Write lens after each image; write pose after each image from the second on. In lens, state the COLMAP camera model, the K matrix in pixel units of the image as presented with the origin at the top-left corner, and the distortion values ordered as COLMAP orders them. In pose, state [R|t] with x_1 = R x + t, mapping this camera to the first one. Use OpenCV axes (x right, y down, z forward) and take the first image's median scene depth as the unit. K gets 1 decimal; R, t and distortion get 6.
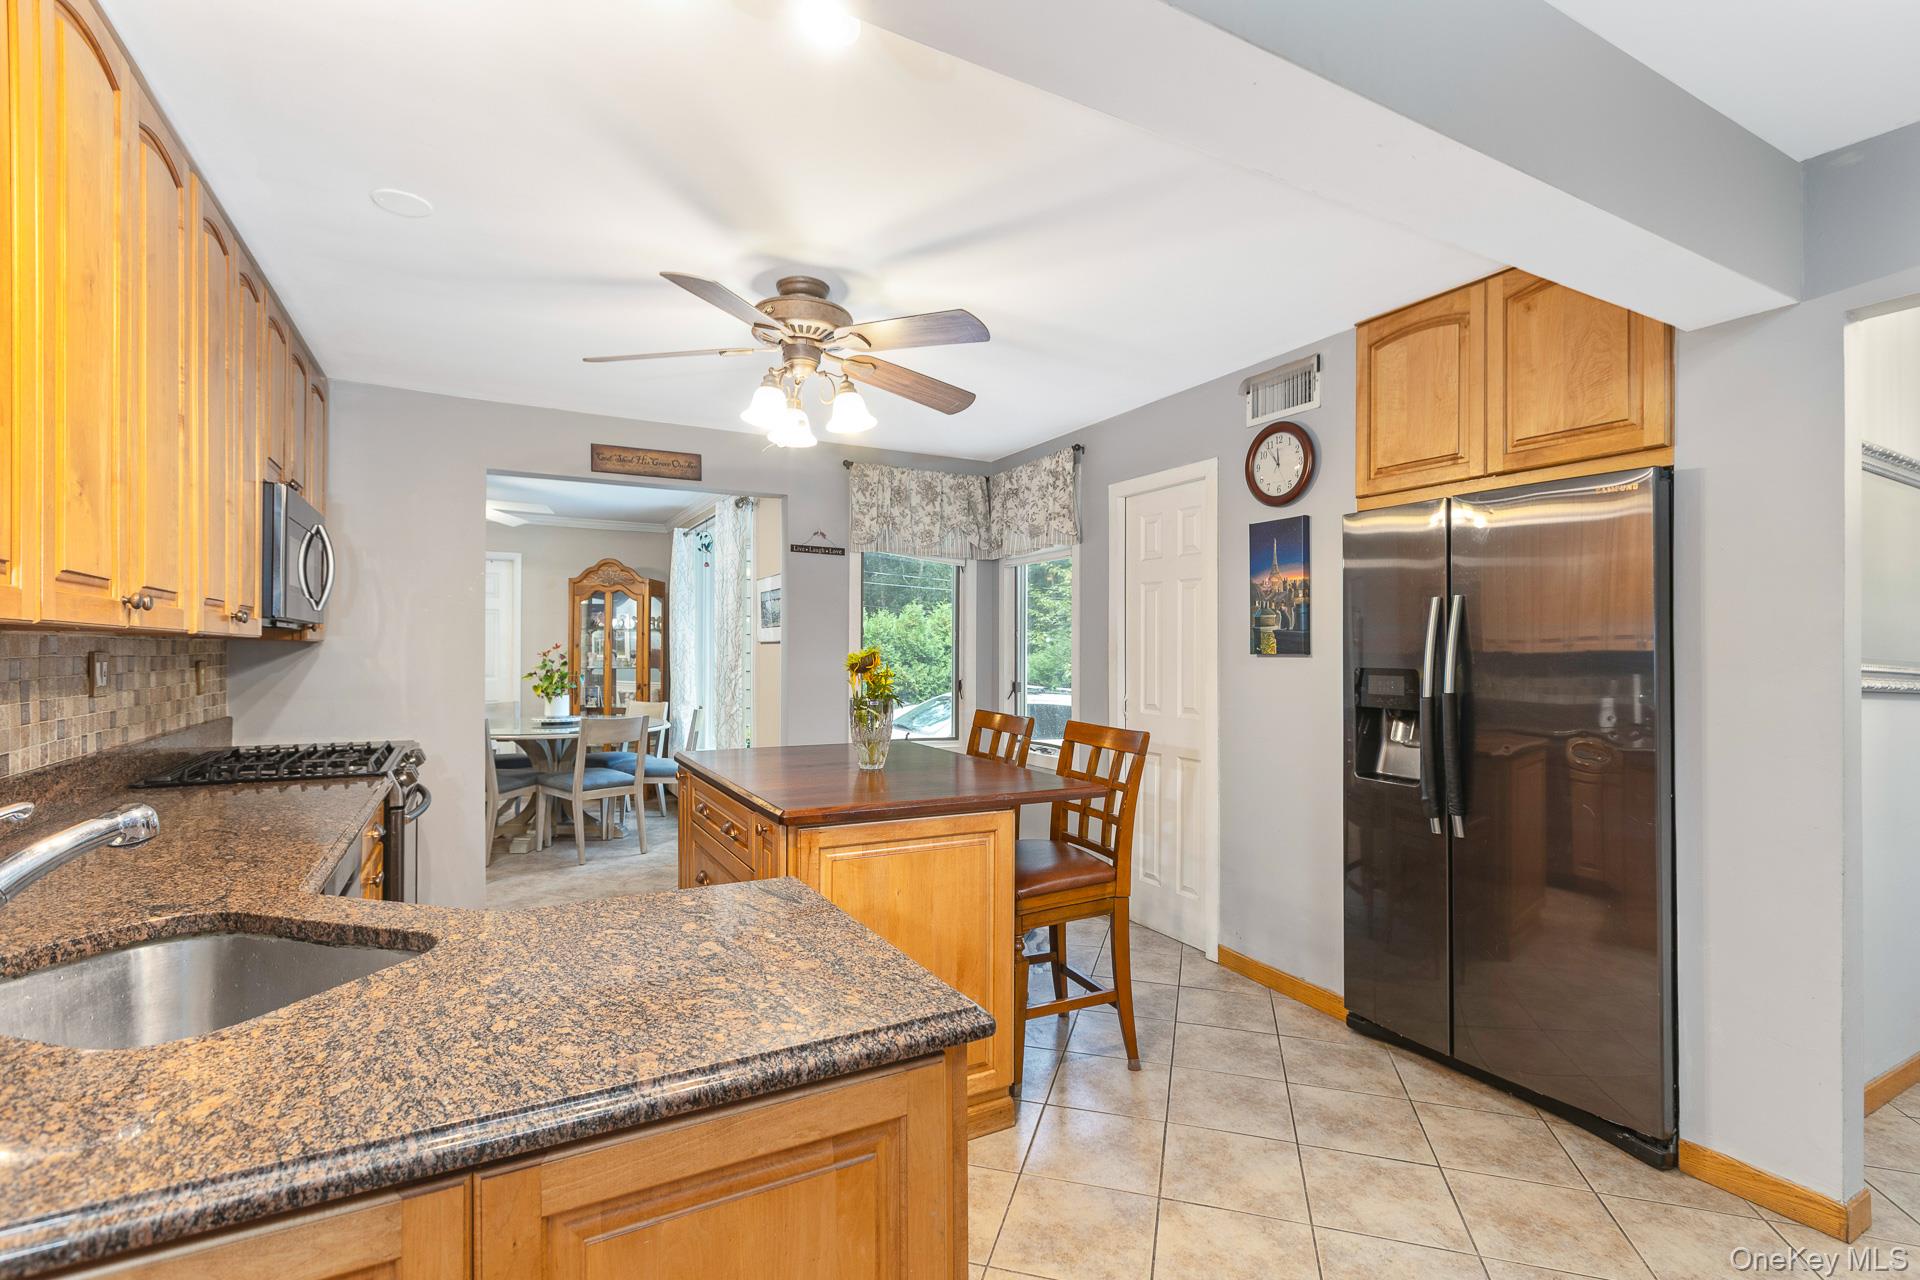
lens RADIAL K [[866.9, 0, 953.0], [0, 866.9, 656.4], [0, 0, 1]] dist [0.001730, -0.000047]
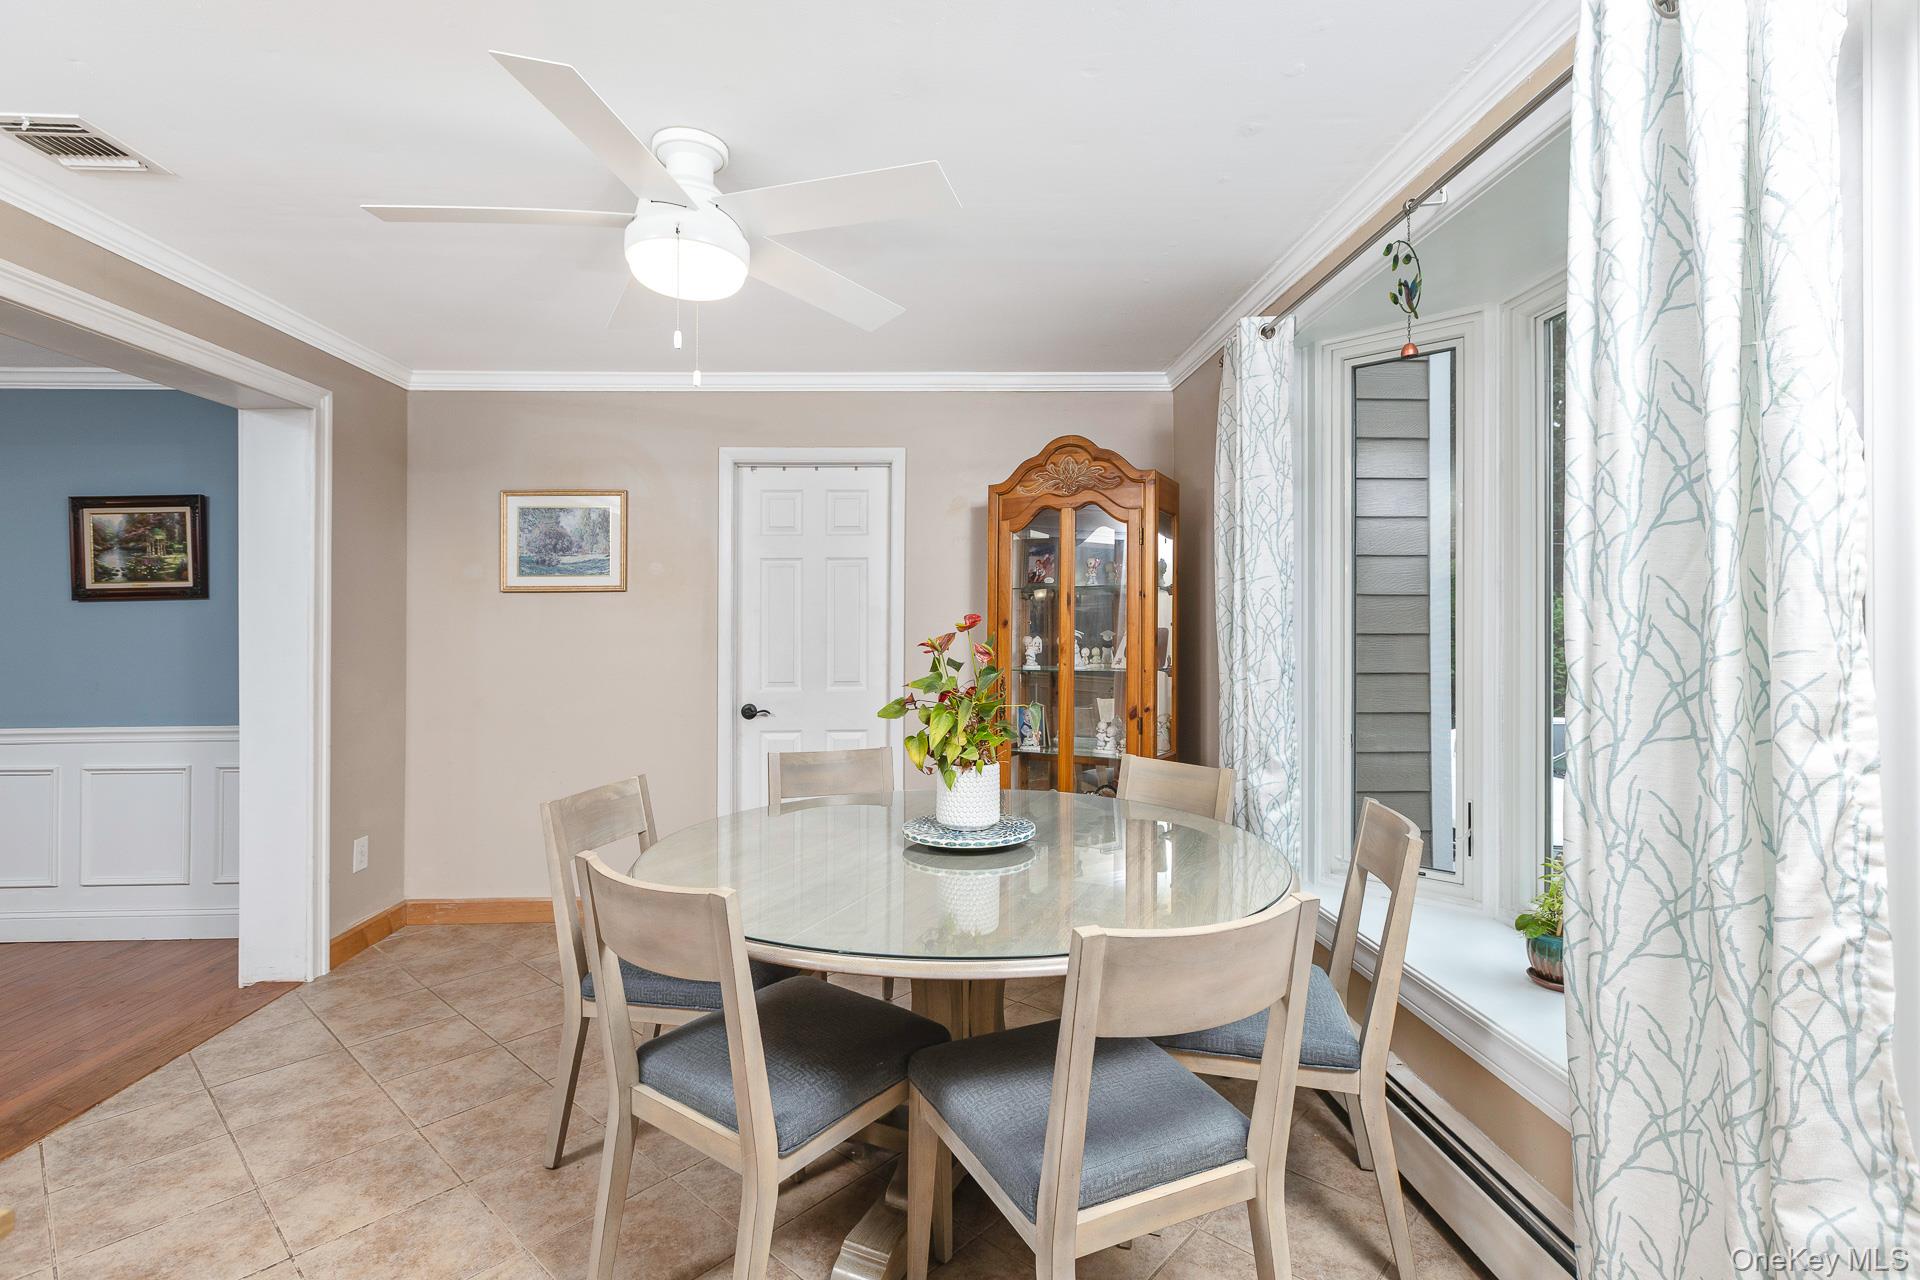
lens RADIAL K [[883.3, 0, 960.2], [0, 883.3, 628.5], [0, 0, 1]] dist [-0.001628, -0.000518]
pose [[0.904970, -0.009858, -0.425362, -0.541488], [0.006998, 0.999941, -0.008287, -0.012174], [0.425418, 0.004523, 0.904985, 1.189804]]
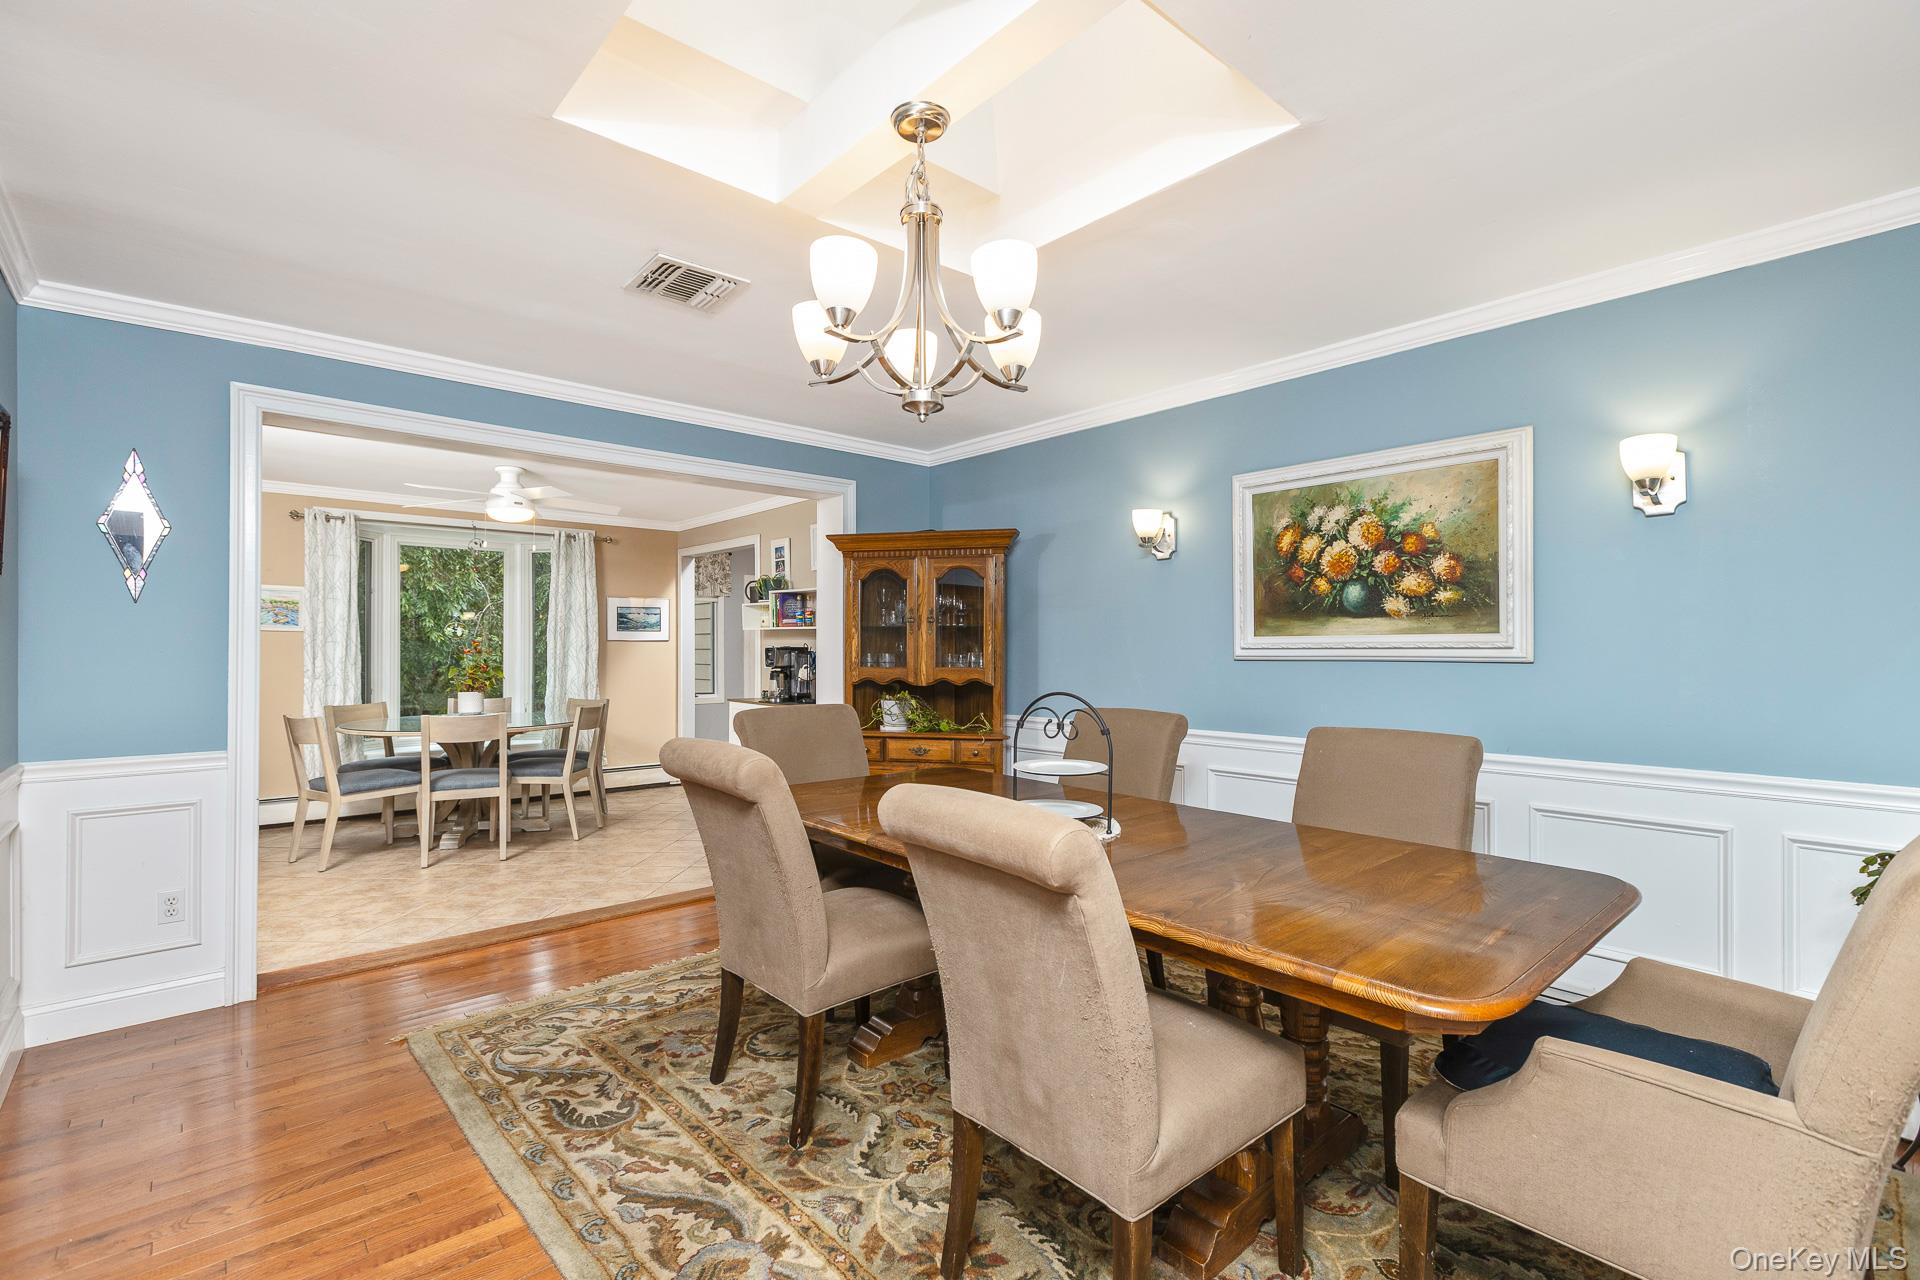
lens RADIAL K [[866.7, 0, 960.0], [0, 866.7, 640.0], [0, 0, 1]] dist [0.001666, 0.000083]
pose [[-0.230494, 0.003058, 0.973069, -2.888245], [0.005401, 0.999984, -0.001863, -0.011948], [-0.973059, 0.004826, -0.230507, 1.212273]]
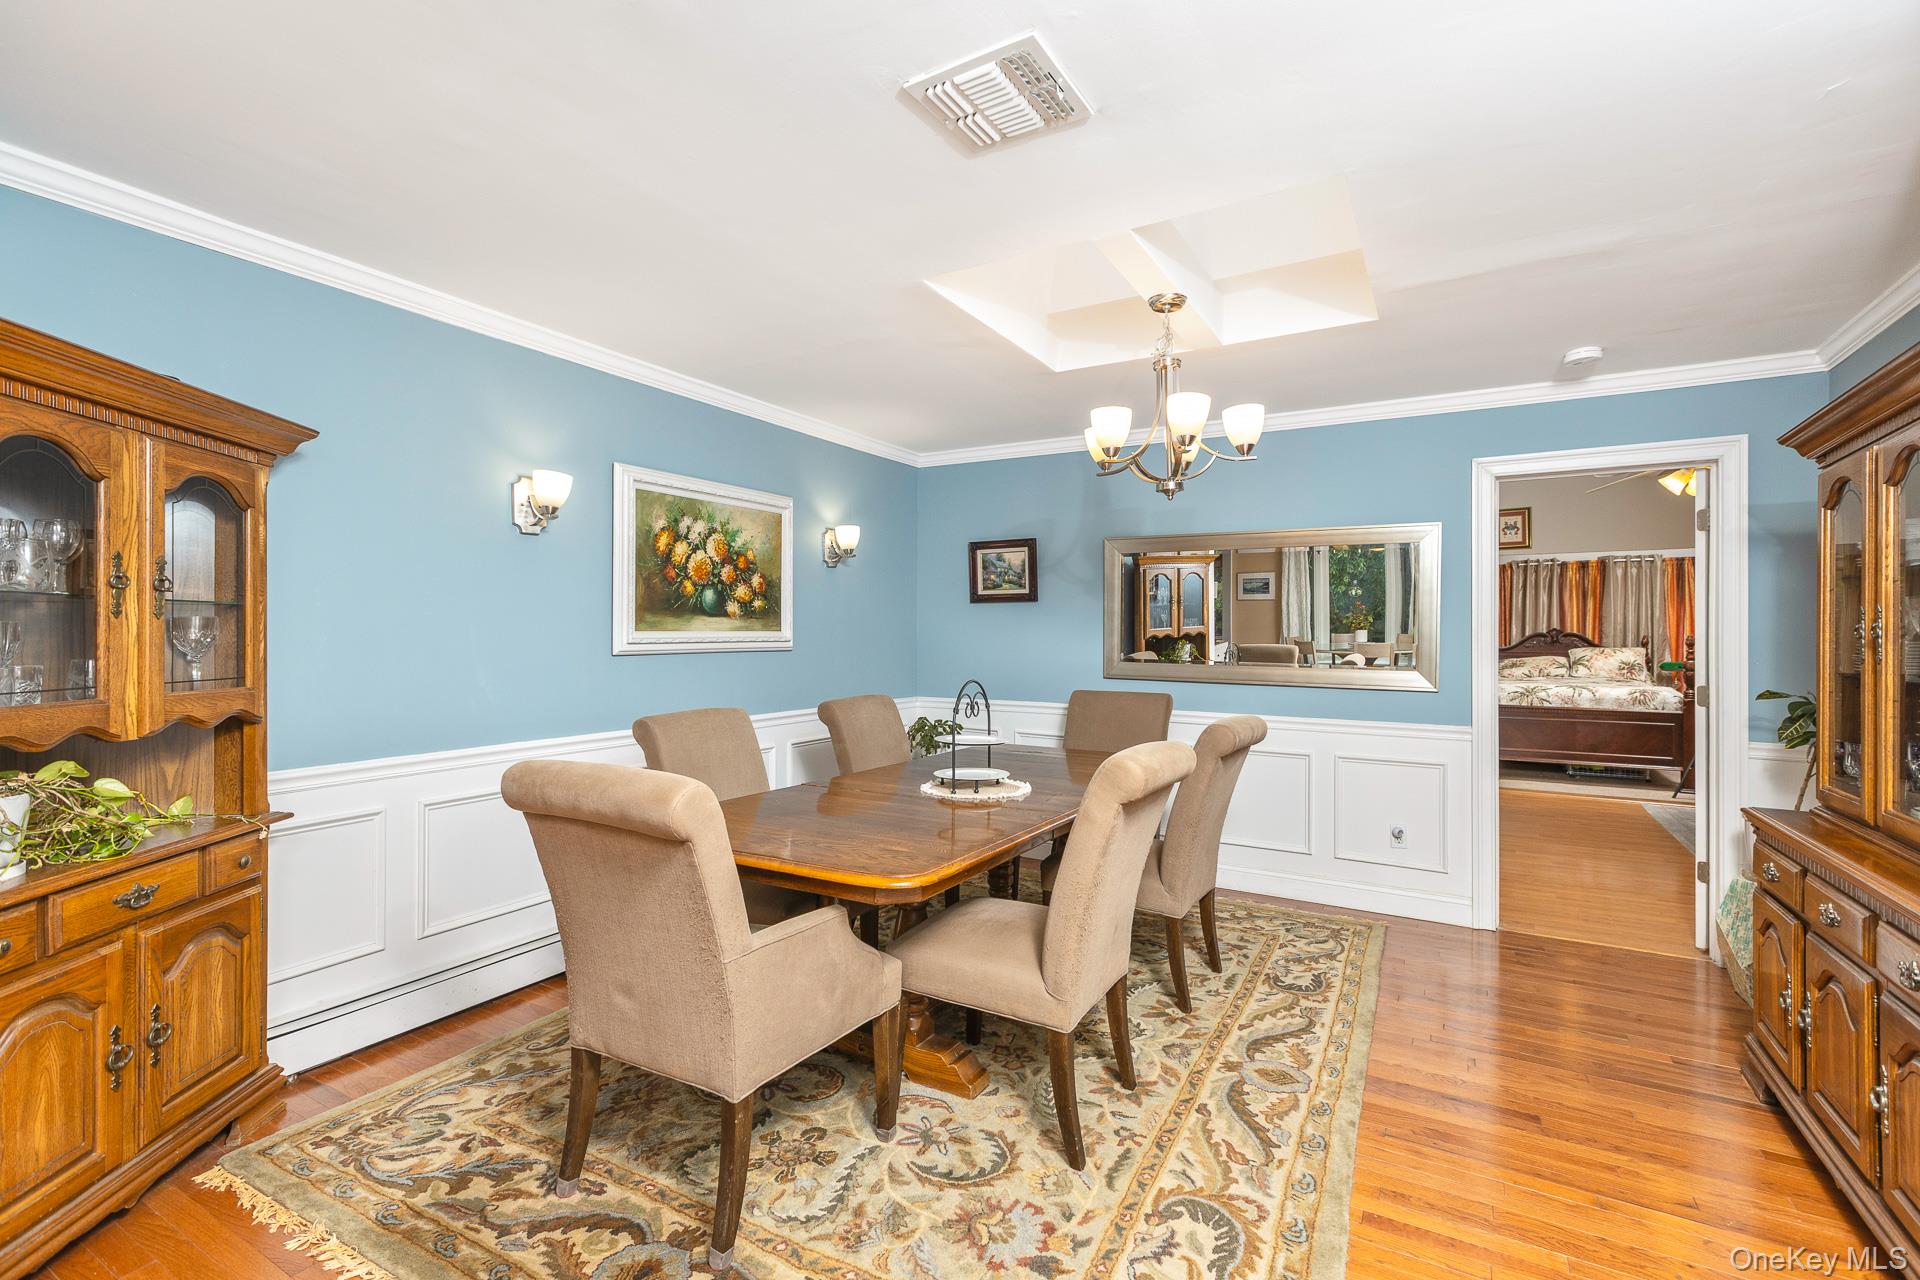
lens RADIAL K [[866.7, 0, 960.0], [0, 866.7, 640.0], [0, 0, 1]] dist [0.001666, 0.000083]
pose [[-0.847824, -0.000412, -0.530278, -1.630989], [-0.006851, 0.999925, 0.010177, -0.019735], [0.530234, 0.012261, -0.847763, 1.759549]]
